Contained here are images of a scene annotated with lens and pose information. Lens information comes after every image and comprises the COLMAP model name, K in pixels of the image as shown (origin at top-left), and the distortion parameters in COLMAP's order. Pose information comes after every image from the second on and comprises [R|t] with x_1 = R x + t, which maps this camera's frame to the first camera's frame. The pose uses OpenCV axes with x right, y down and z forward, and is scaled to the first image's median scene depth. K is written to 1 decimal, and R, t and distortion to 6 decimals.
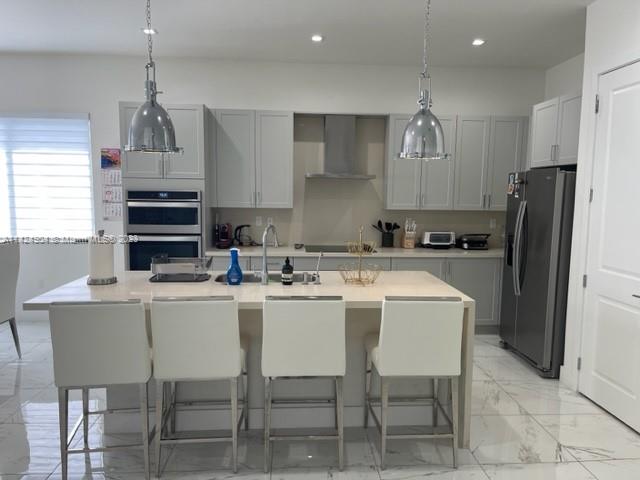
lens RADIAL K [[482.4, 0, 324.6], [0, 482.4, 244.8], [0, 0, 1]] dist [0.075948, -0.094014]
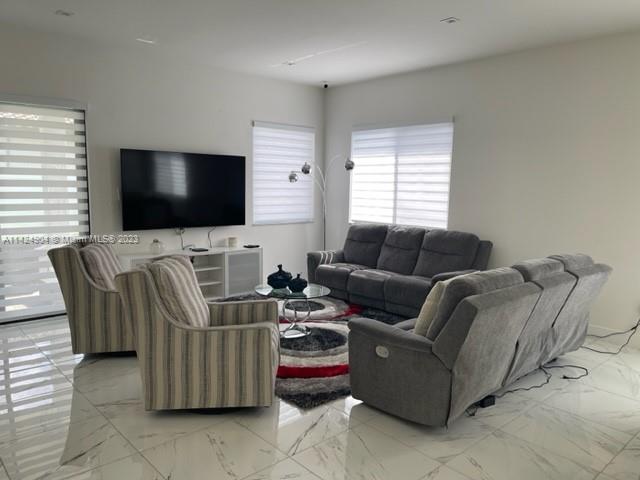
lens RADIAL K [[482.4, 0, 324.6], [0, 482.4, 244.8], [0, 0, 1]] dist [0.075948, -0.094014]
pose [[0.600474, 0.091915, -0.794345, 0.269254], [-0.105468, 0.993797, 0.035266, 0.014843], [0.792659, 0.062602, 0.606443, 0.131159]]
